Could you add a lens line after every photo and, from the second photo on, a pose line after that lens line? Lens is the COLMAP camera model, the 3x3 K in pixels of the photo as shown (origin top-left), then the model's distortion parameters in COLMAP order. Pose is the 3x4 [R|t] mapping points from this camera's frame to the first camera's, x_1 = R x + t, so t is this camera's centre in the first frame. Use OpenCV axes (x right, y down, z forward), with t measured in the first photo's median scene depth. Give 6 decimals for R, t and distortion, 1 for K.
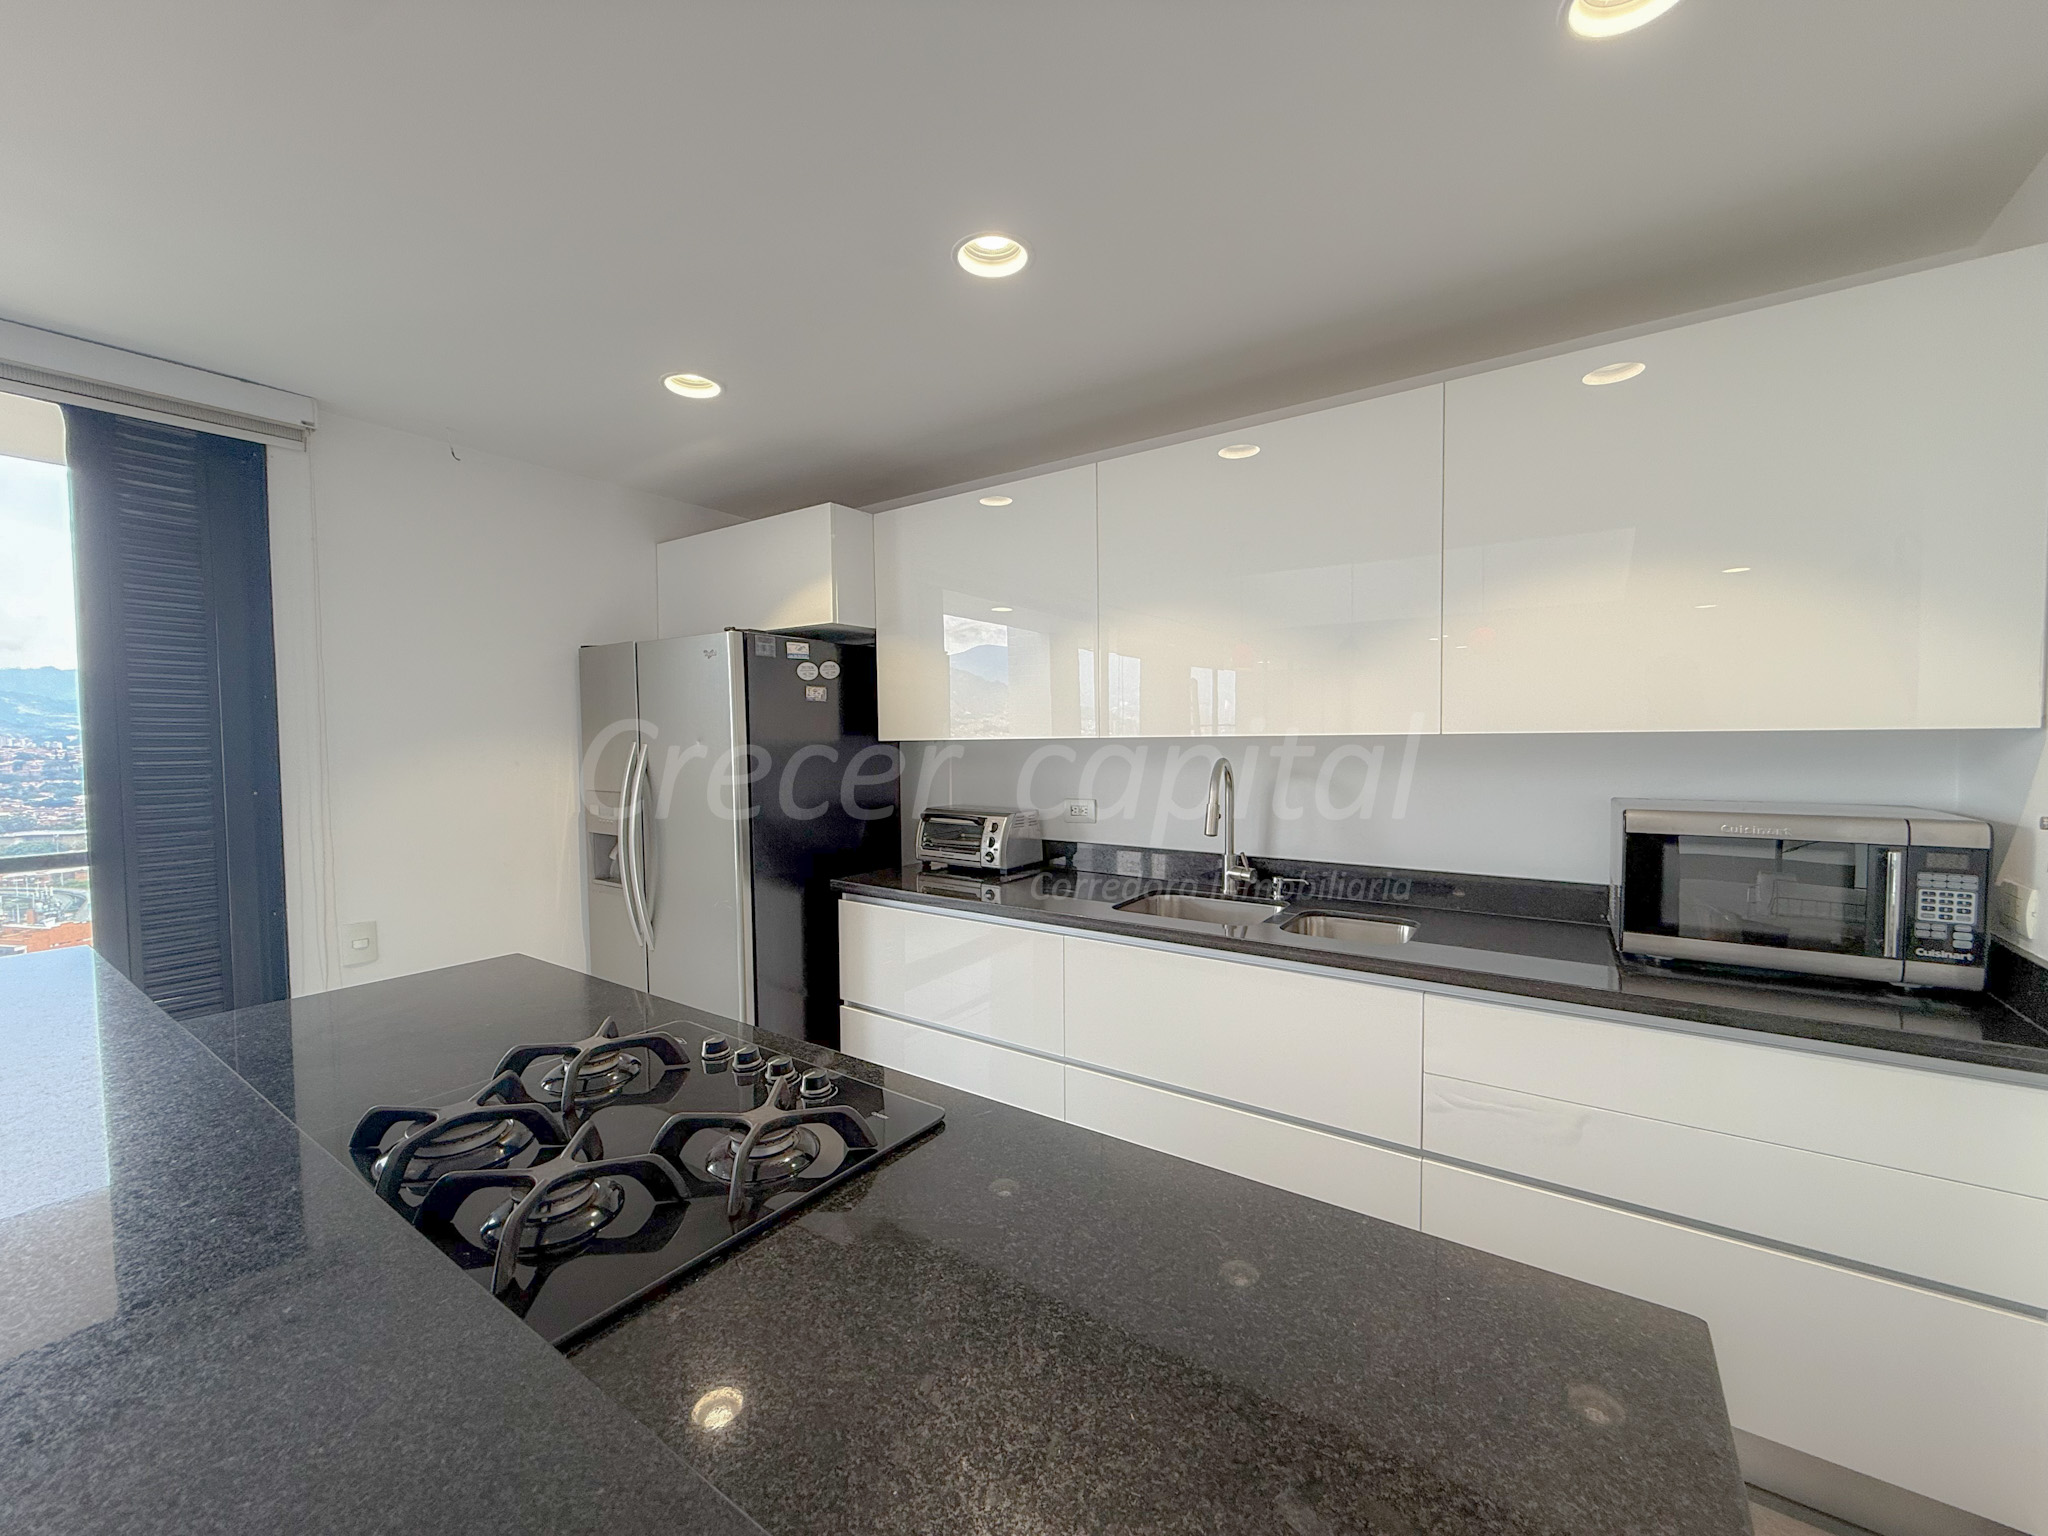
lens RADIAL K [[824.2, 0, 1019.2], [0, 824.2, 767.4], [0, 0, 1]] dist [0.000485, 0.000107]
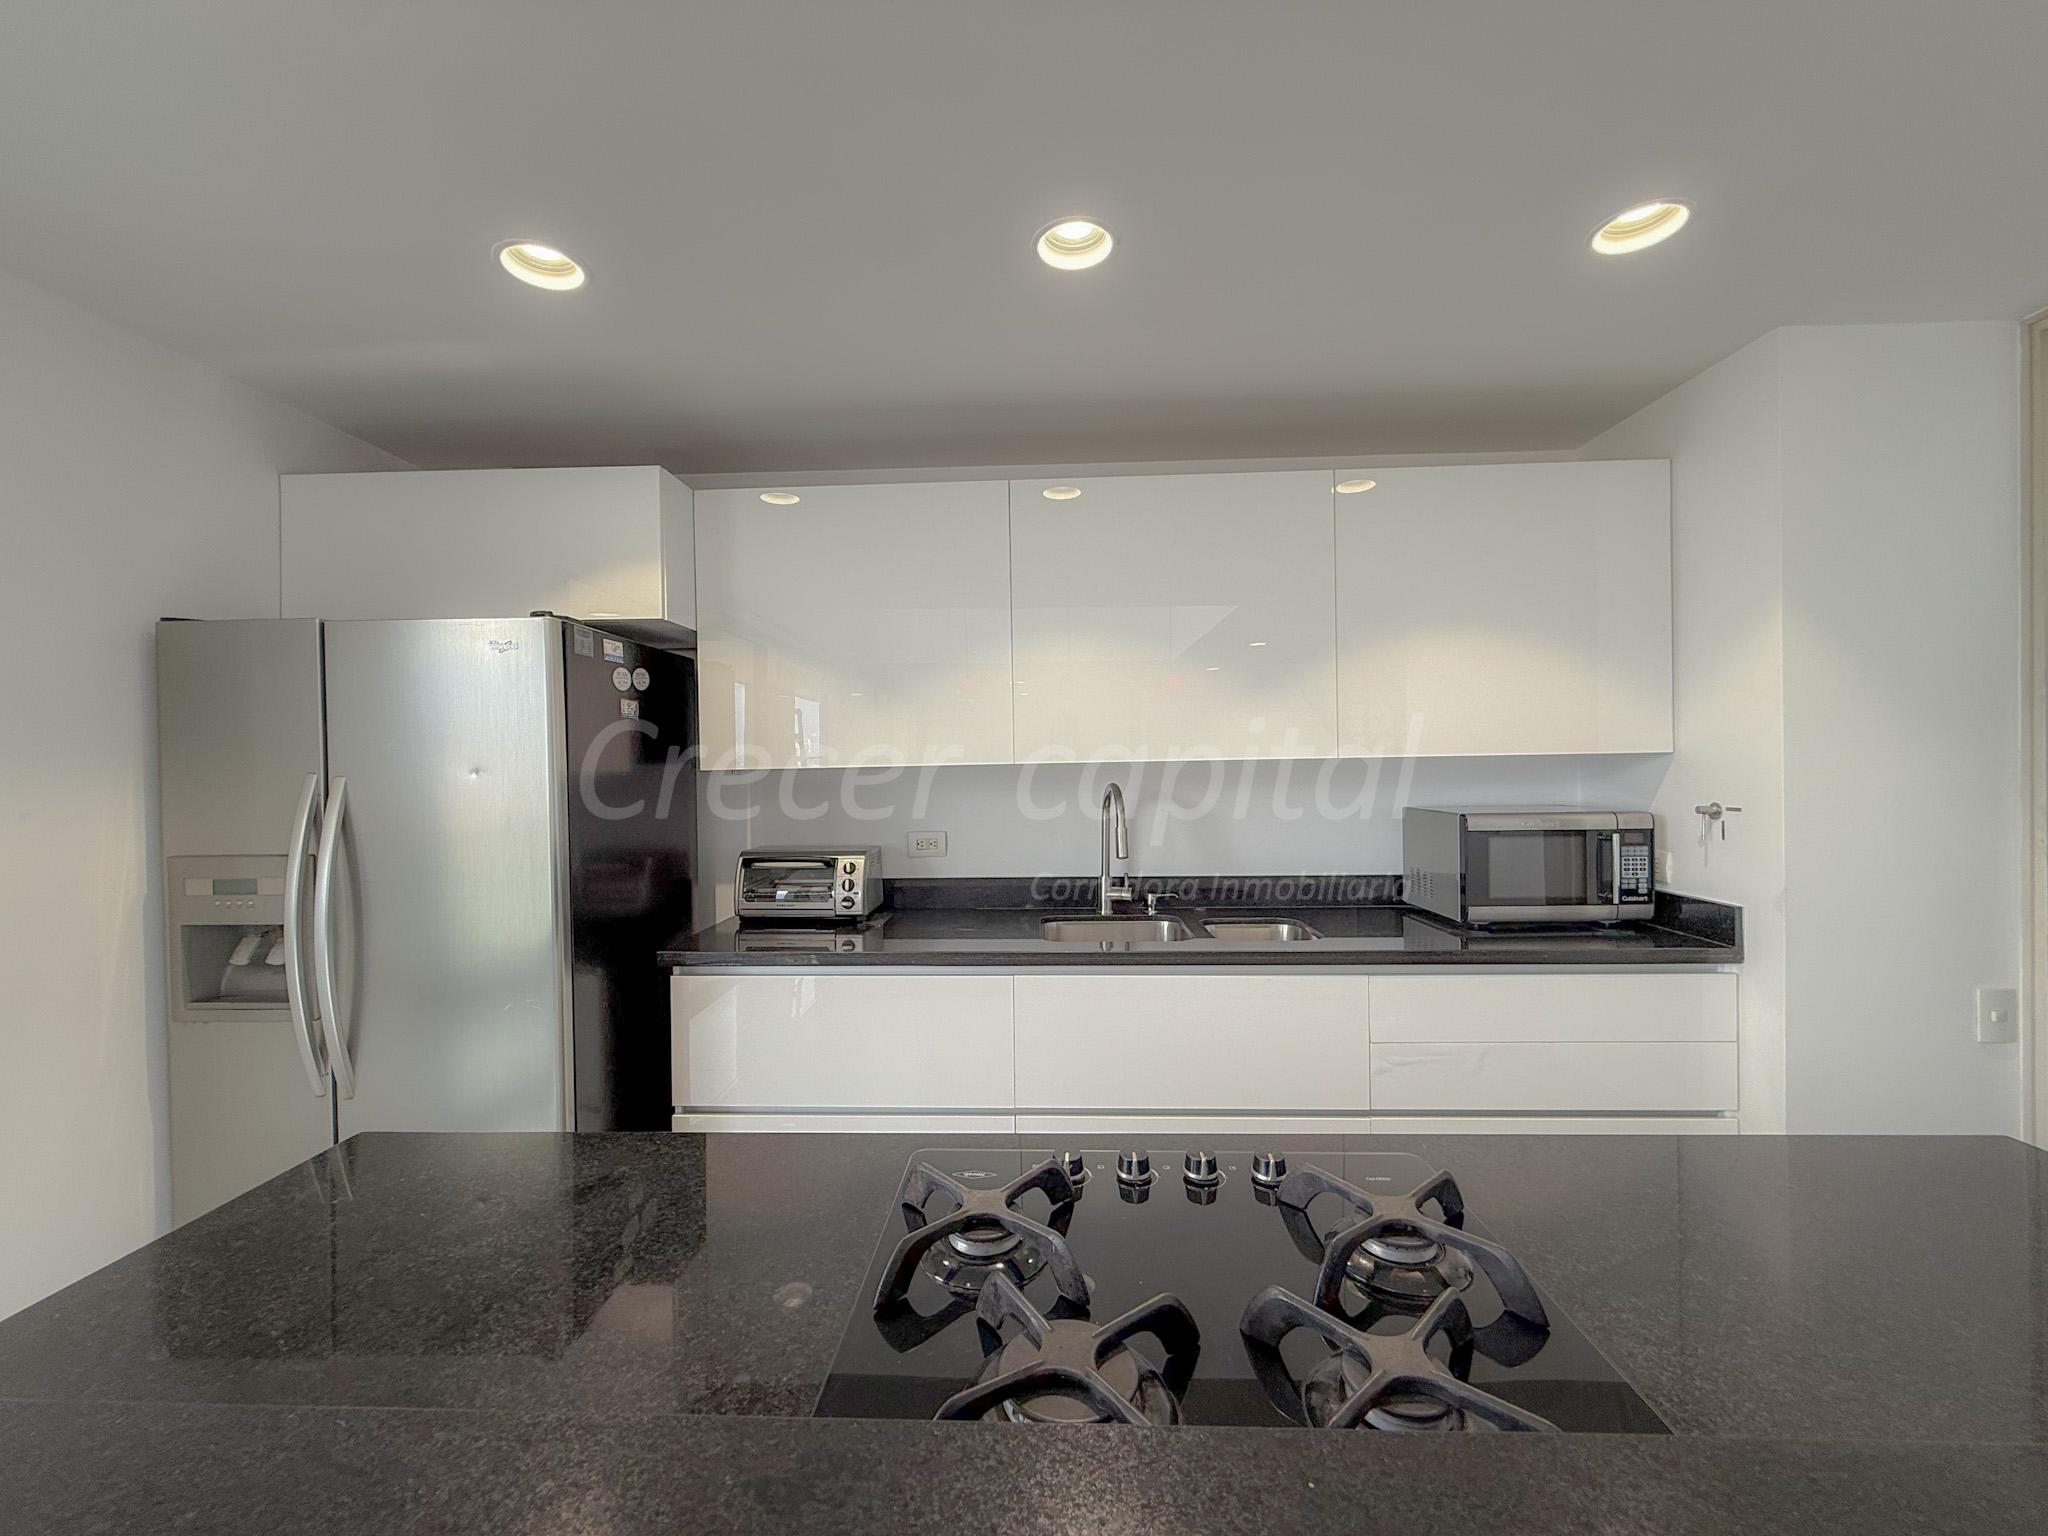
lens RADIAL K [[823.8, 0, 1024.0], [0, 823.8, 768.0], [0, 0, 1]] dist [0.000278, 0.000073]
pose [[0.839963, -0.006146, 0.542610, -0.373188], [0.027915, 0.999101, -0.031895, -0.000181], [-0.541926, 0.041937, 0.839379, 0.172905]]
